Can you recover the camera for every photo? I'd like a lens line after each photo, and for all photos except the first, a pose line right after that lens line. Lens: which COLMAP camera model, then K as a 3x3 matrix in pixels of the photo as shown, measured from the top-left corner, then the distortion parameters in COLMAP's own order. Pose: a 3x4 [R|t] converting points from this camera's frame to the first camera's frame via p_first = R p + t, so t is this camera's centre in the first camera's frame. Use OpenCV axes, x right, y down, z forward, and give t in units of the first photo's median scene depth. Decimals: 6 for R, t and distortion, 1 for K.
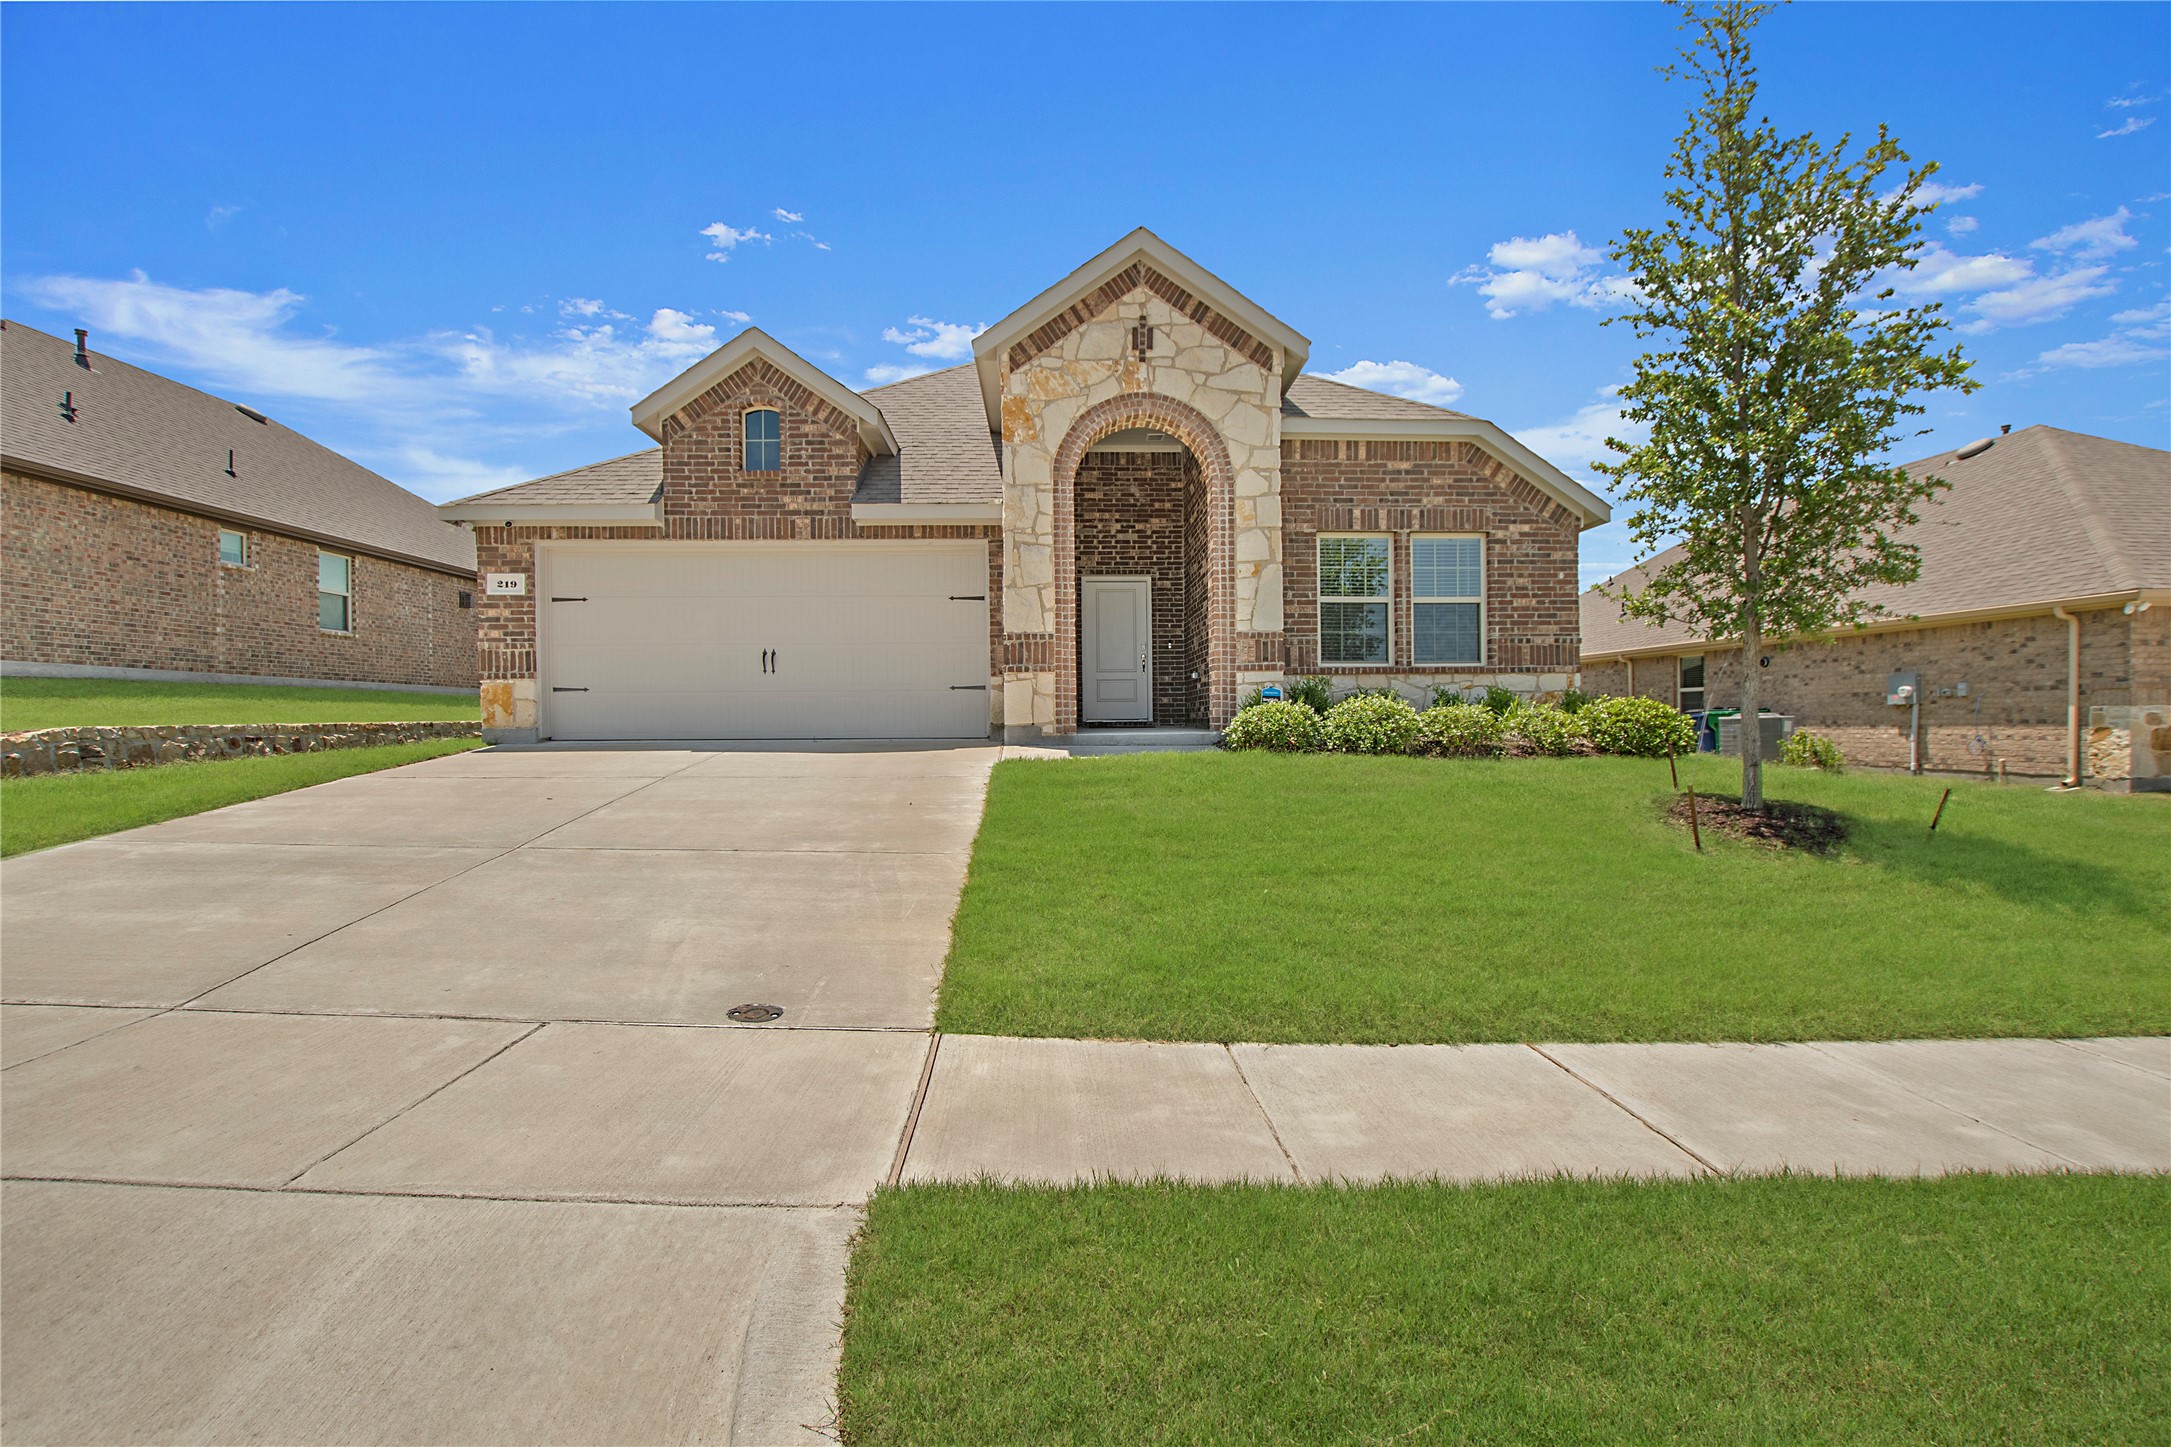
lens RADIAL K [[965.0, 0, 1107.2], [0, 965.0, 722.1], [0, 0, 1]] dist [-0.025529, 0.000641]
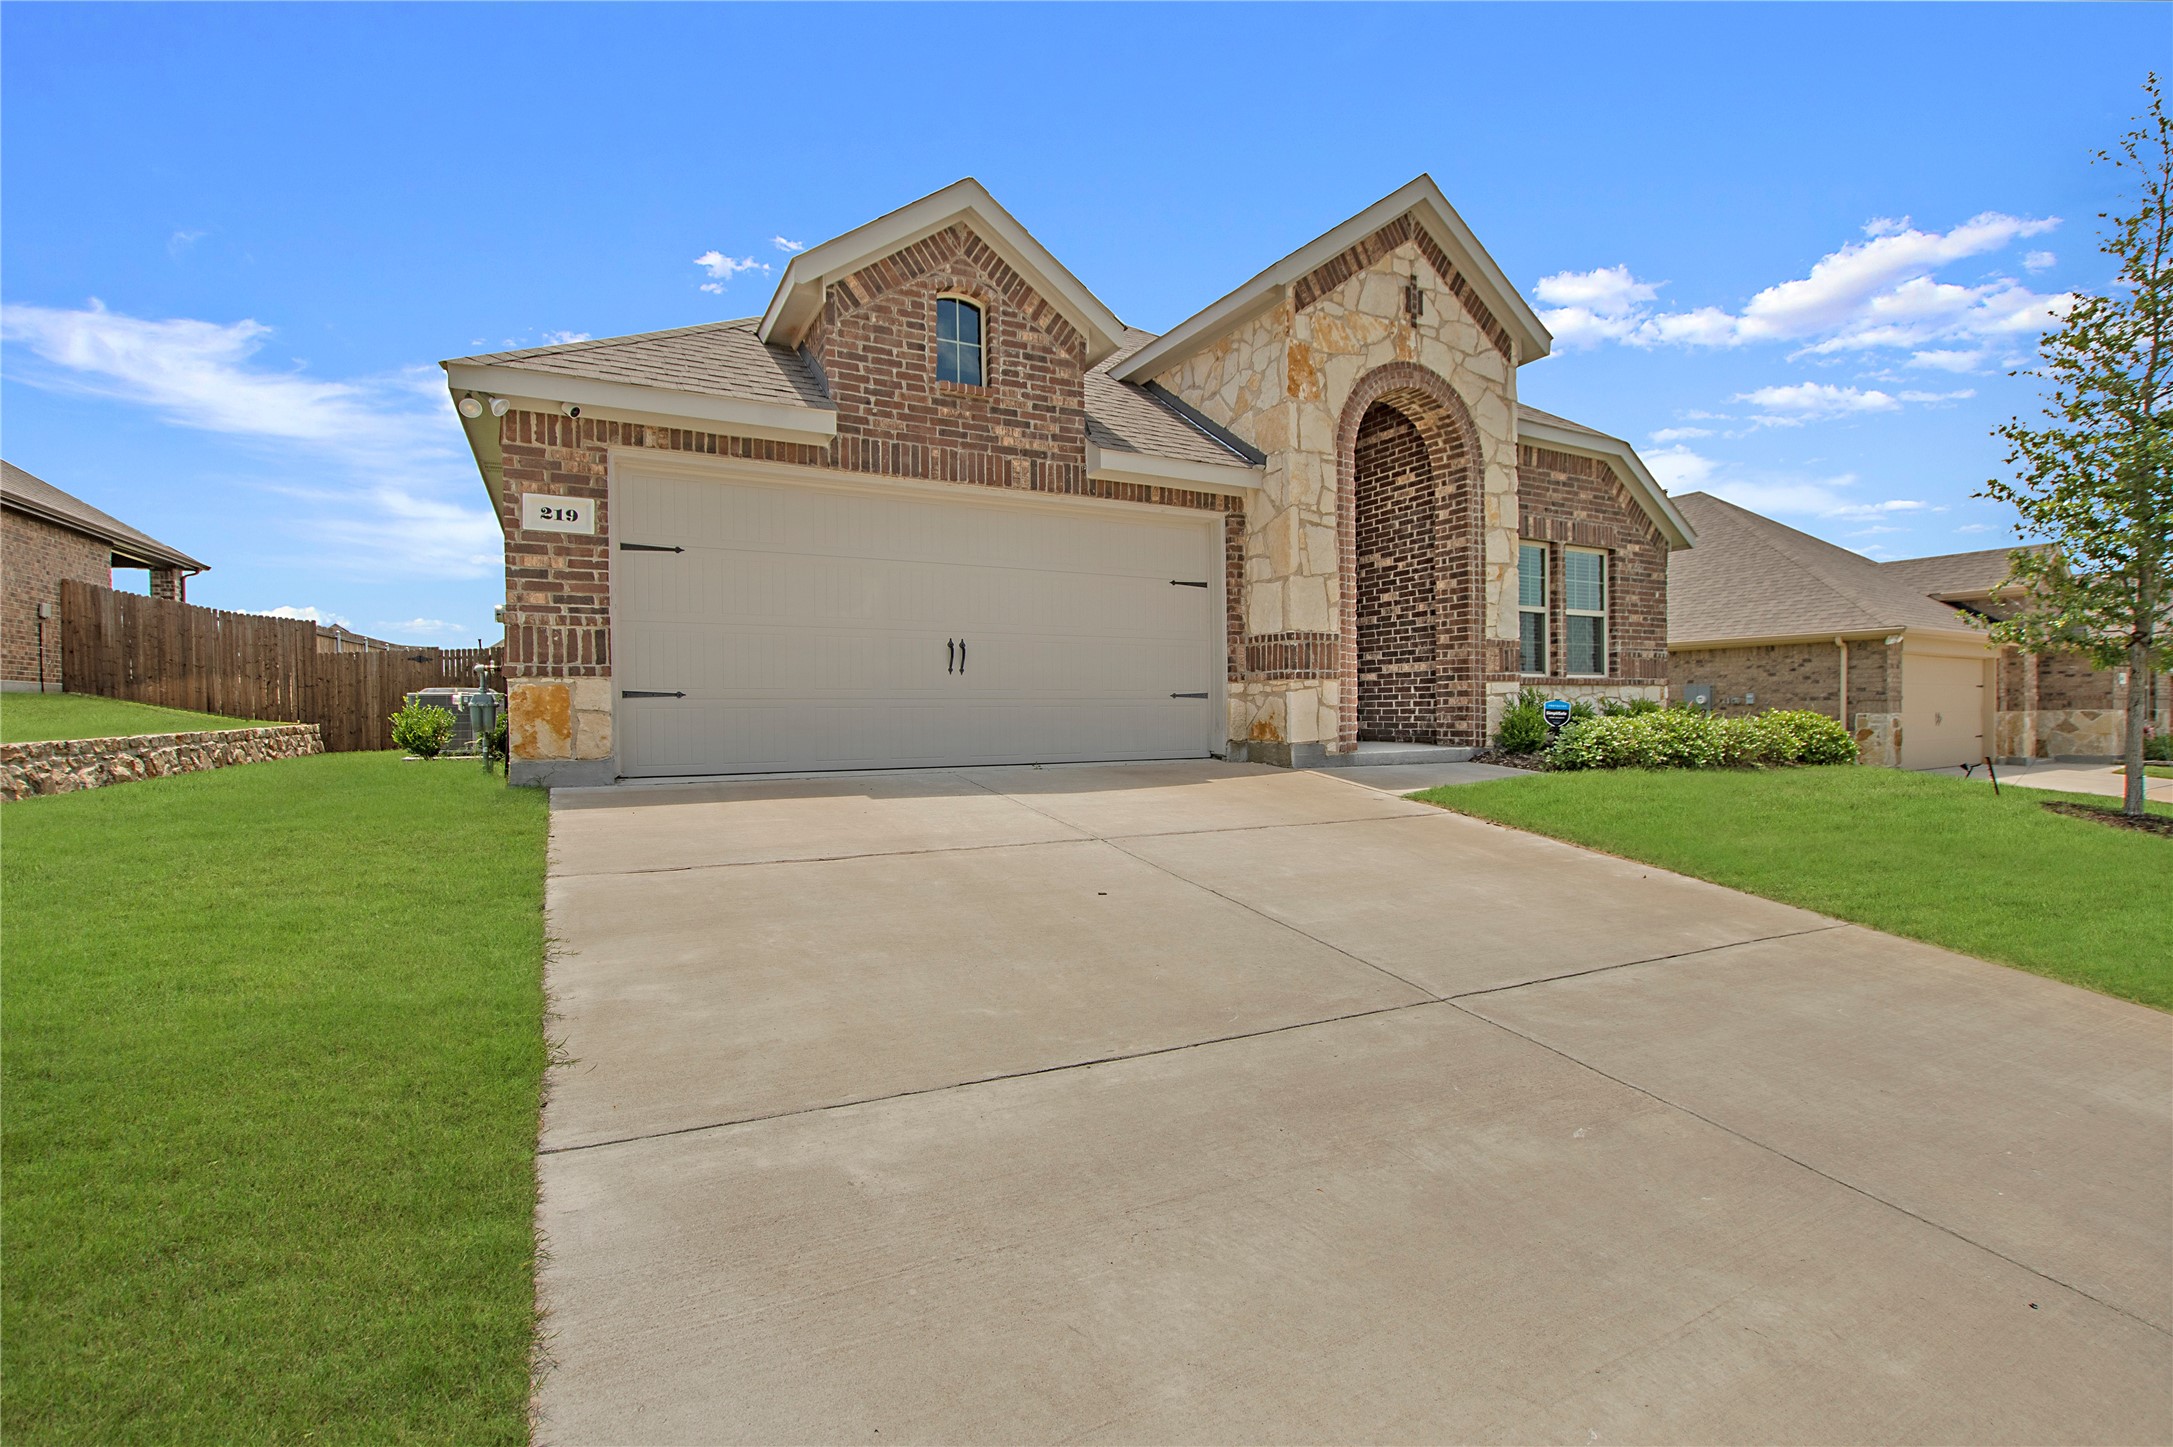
lens RADIAL K [[965.9, 0, 1085.9], [0, 965.9, 723.0], [0, 0, 1]] dist [-0.025529, 0.000641]
pose [[0.897548, -0.005976, 0.440877, -0.596183], [0.001479, 0.999943, 0.010544, -0.022254], [-0.440915, -0.008812, 0.897505, 0.329114]]
